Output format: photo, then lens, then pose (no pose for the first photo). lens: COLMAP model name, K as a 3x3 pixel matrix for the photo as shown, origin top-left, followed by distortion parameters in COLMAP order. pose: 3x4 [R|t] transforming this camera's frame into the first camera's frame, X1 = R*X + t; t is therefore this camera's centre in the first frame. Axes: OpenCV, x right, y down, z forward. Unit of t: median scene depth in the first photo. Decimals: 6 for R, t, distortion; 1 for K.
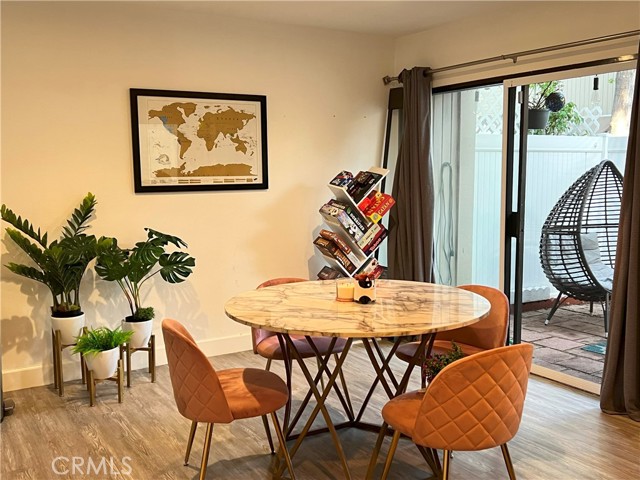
lens RADIAL K [[653.9, 0, 329.0], [0, 653.9, 245.6], [0, 0, 1]] dist [0.055286, 0.000000]
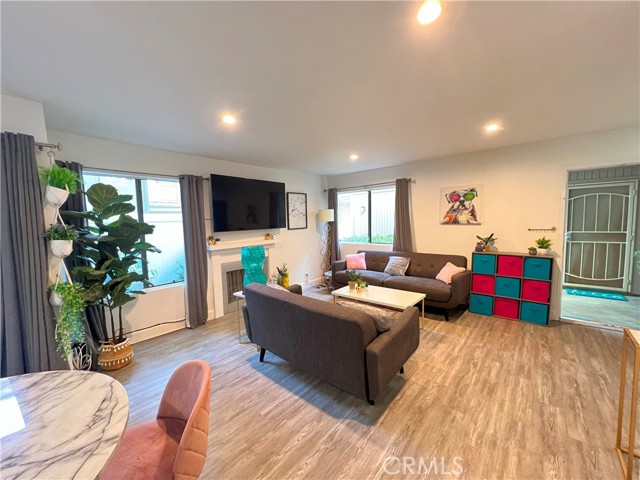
lens RADIAL K [[258.0, 0, 320.9], [0, 258.0, 239.0], [0, 0, 1]] dist [-0.002232, 0.000417]
pose [[-0.301999, -0.059090, 0.951475, -0.173322], [0.146389, 0.983365, 0.107535, -0.065471], [-0.942002, 0.171761, -0.288325, 0.435851]]
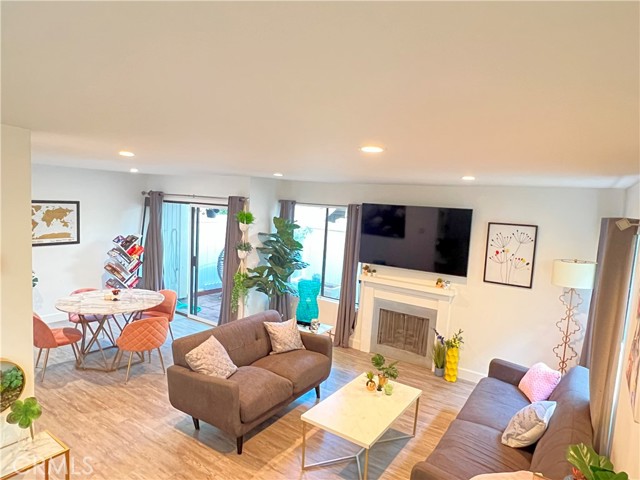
lens RADIAL K [[399.1, 0, 320.6], [0, 399.1, 242.3], [0, 0, 1]] dist [-0.008433, -0.002552]
pose [[0.910713, 0.013154, 0.412830, 0.094488], [-0.011712, 0.999913, -0.006024, -0.100865], [-0.412874, 0.000651, 0.910788, -0.560189]]
